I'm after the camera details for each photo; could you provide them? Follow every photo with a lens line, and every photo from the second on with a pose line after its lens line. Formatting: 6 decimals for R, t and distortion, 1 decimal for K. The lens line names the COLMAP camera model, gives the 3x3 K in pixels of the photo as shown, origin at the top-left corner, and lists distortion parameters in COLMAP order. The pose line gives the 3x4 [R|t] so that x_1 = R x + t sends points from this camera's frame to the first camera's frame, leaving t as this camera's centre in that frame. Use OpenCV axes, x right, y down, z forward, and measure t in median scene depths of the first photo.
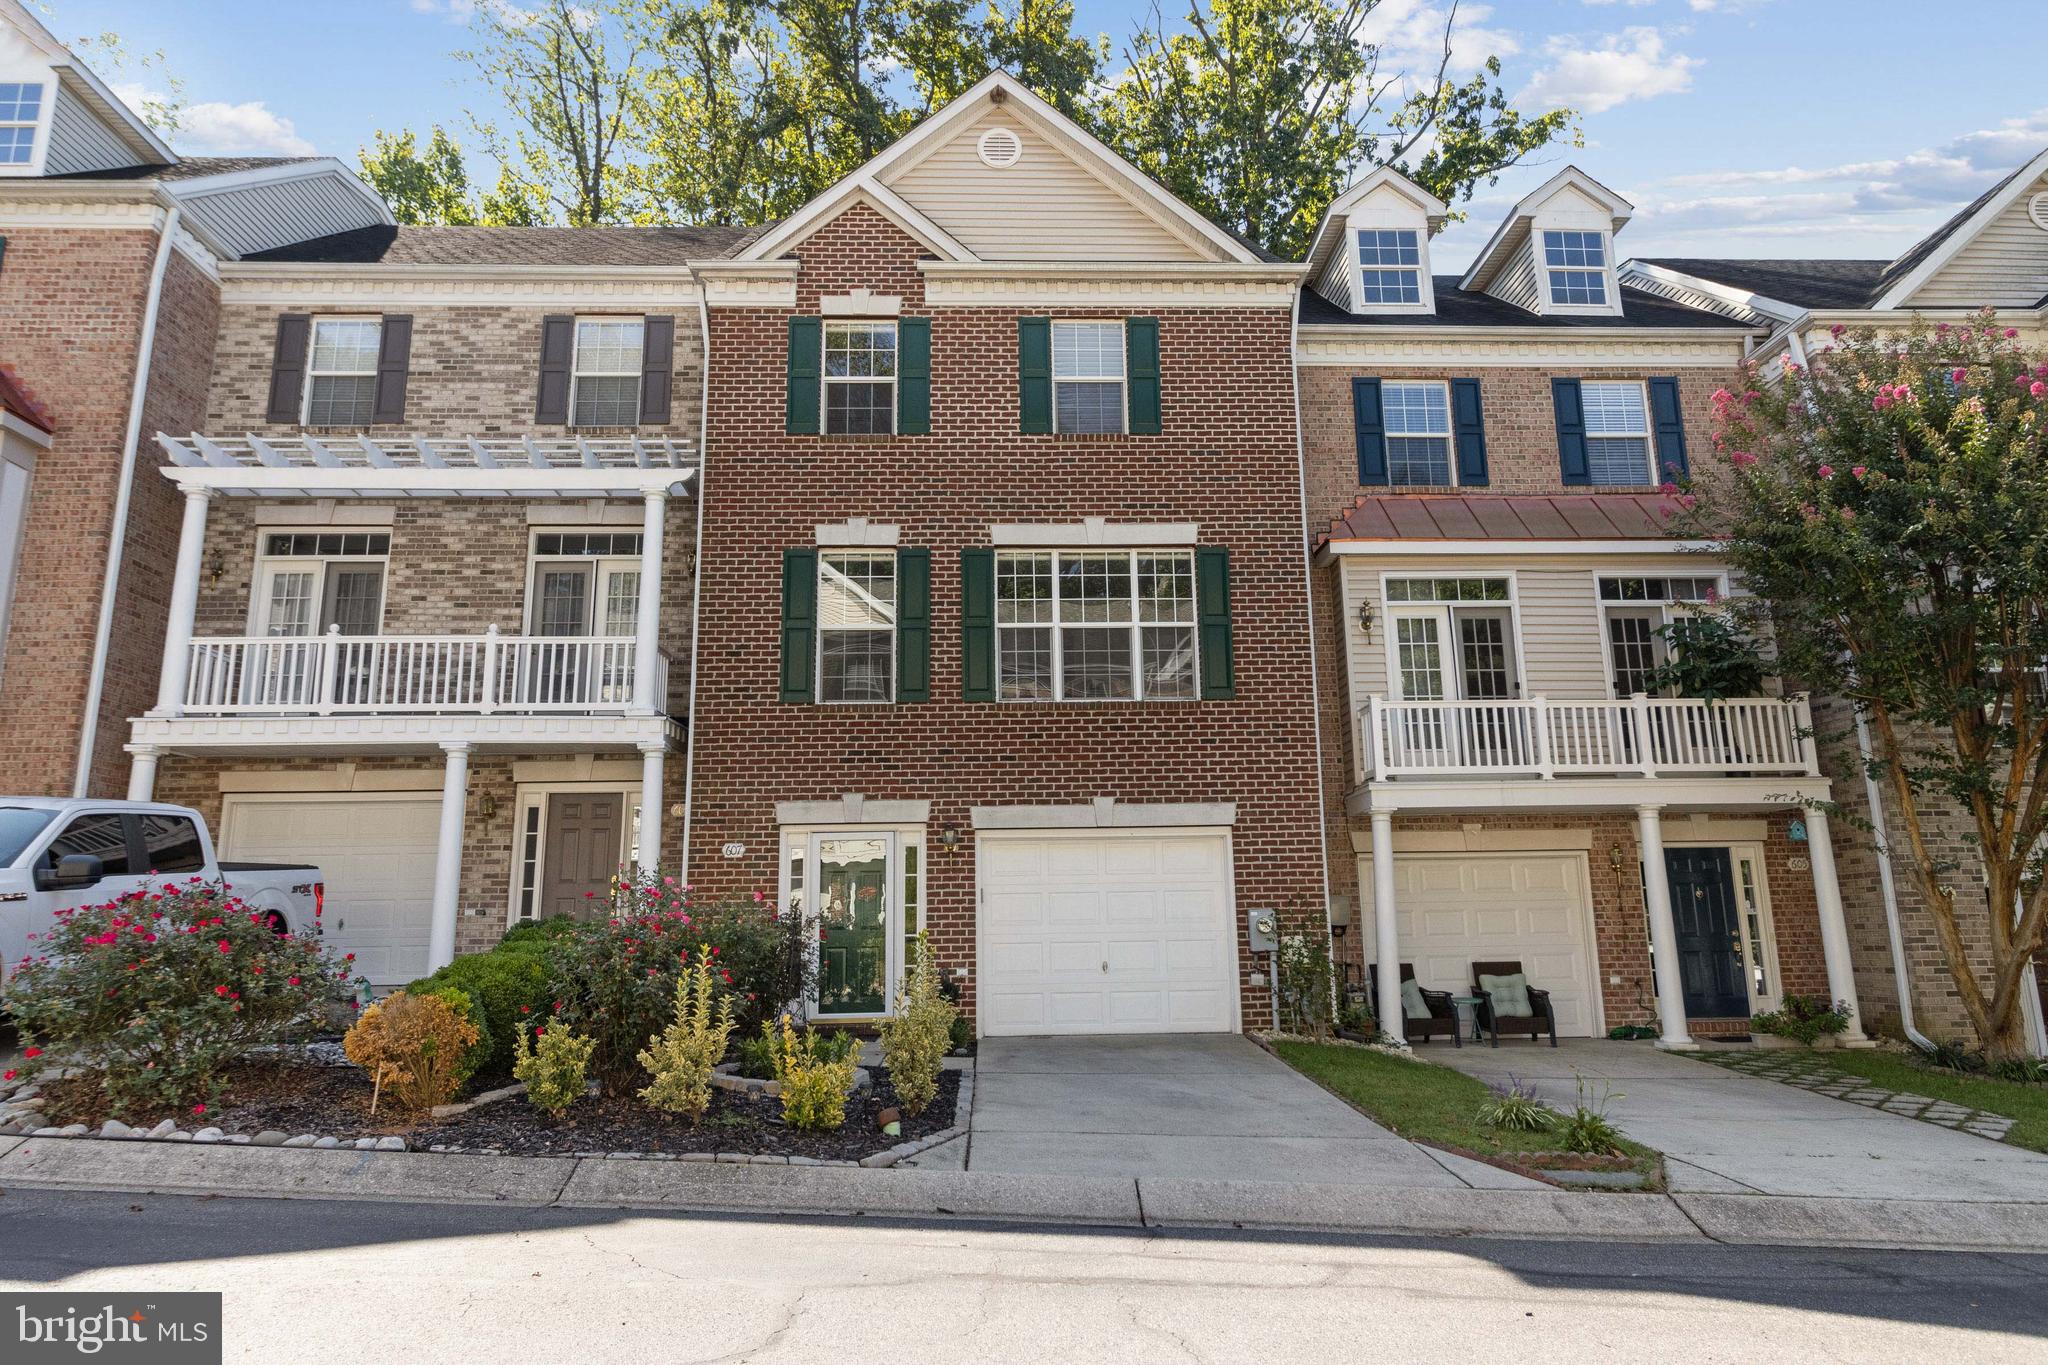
lens RADIAL K [[1281.7, 0, 1019.0], [0, 1281.7, 642.2], [0, 0, 1]] dist [-0.001126, 0.002117]
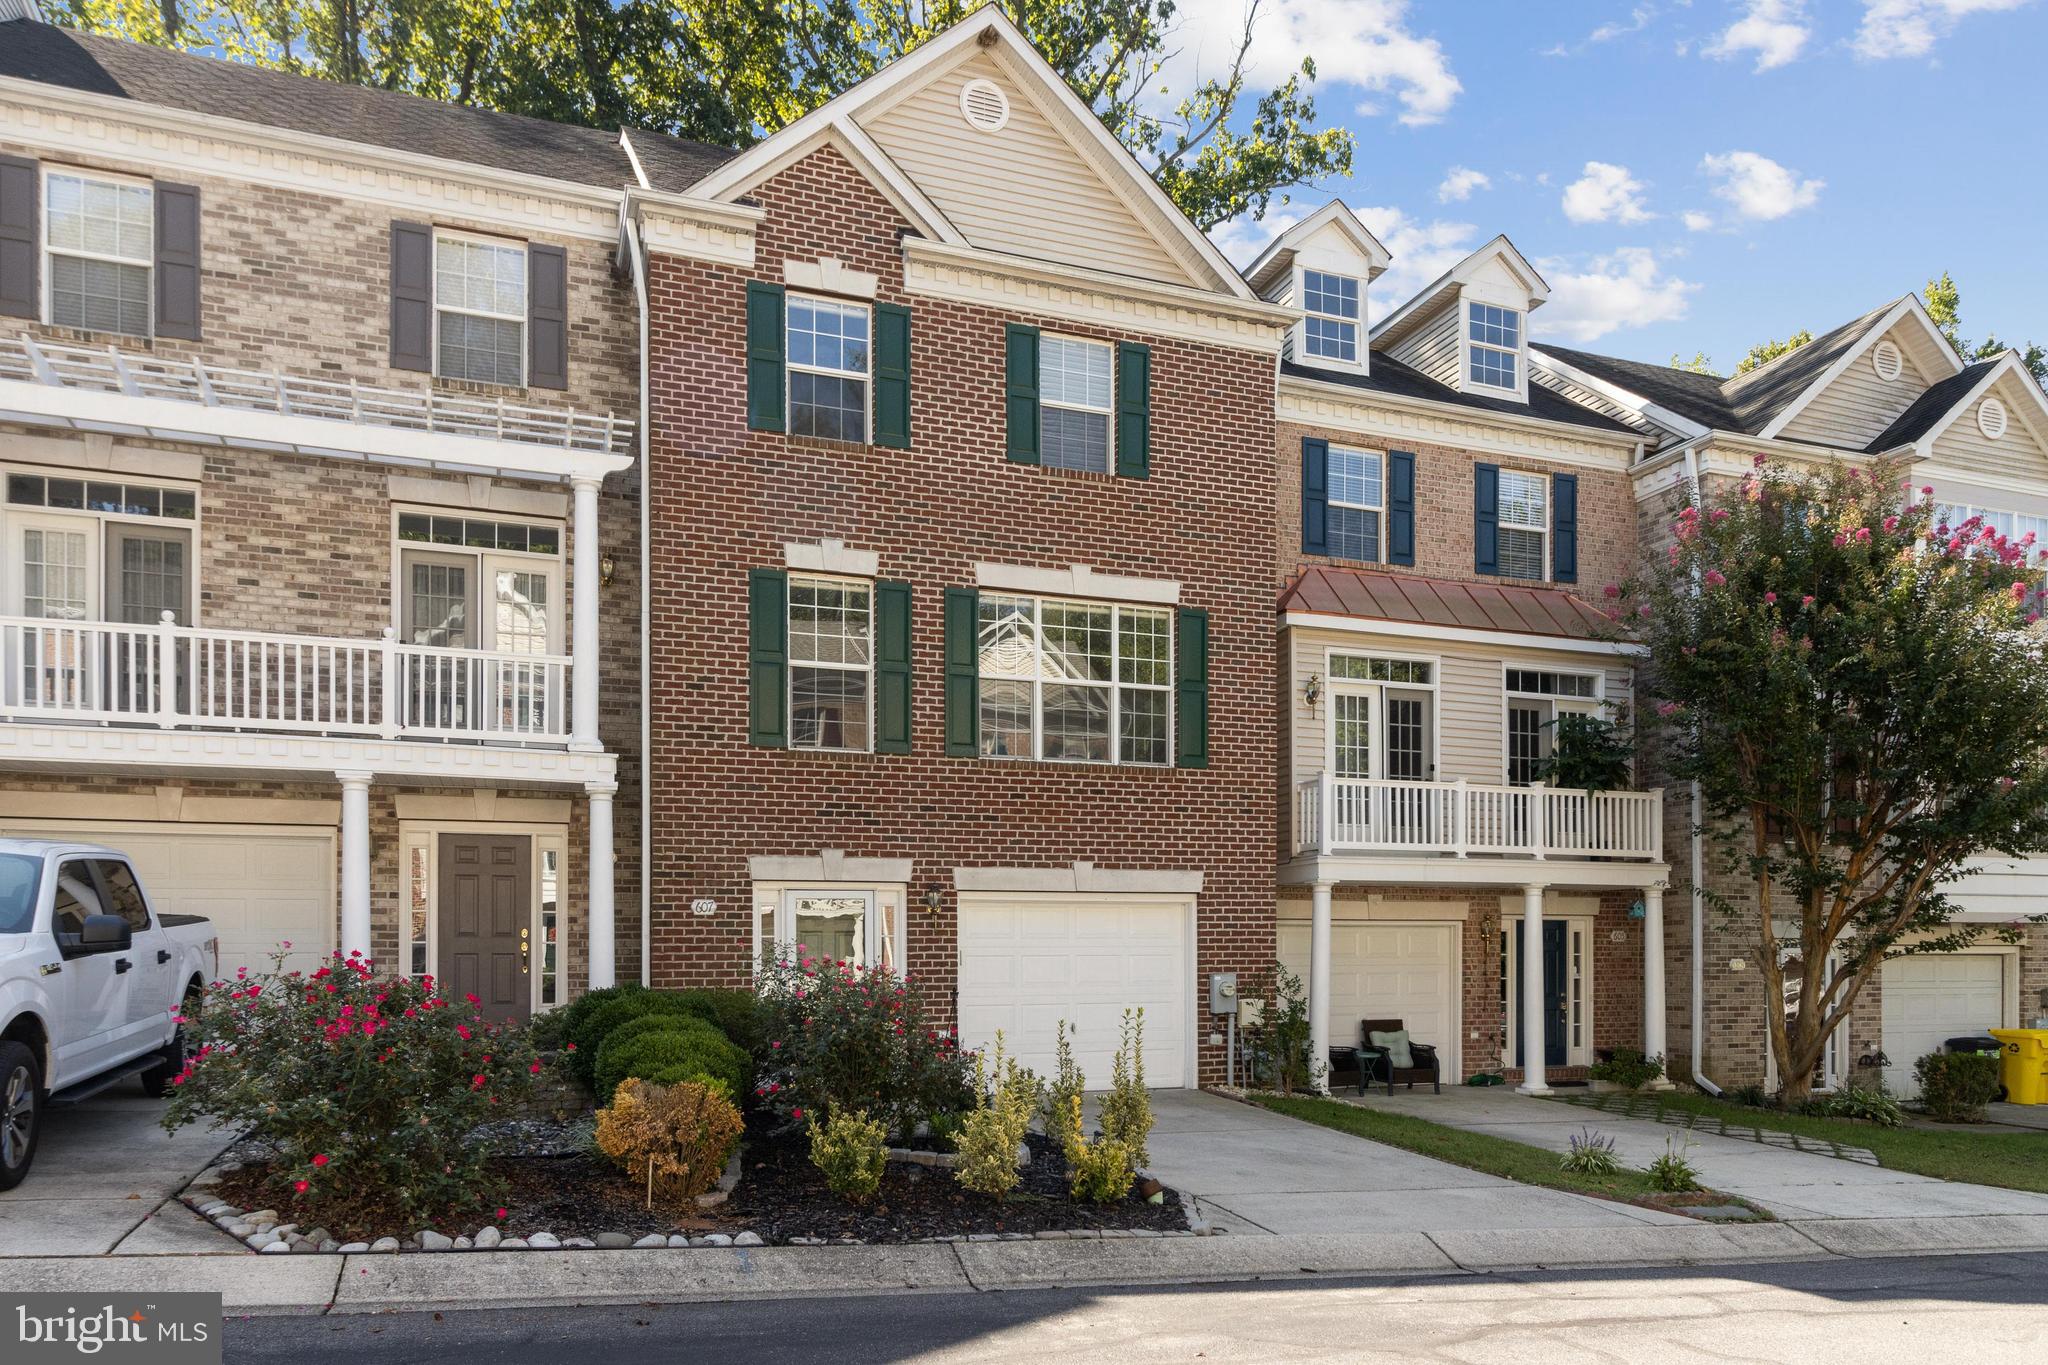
lens RADIAL K [[1358.1, 0, 1024.2], [0, 1358.1, 956.8], [0, 0, 1]] dist [-0.001455, 0.001634]
pose [[0.951383, 0.010606, 0.307829, -0.275817], [-0.076031, 0.976567, 0.201337, -0.013716], [-0.298480, -0.214953, 0.929895, 0.022731]]
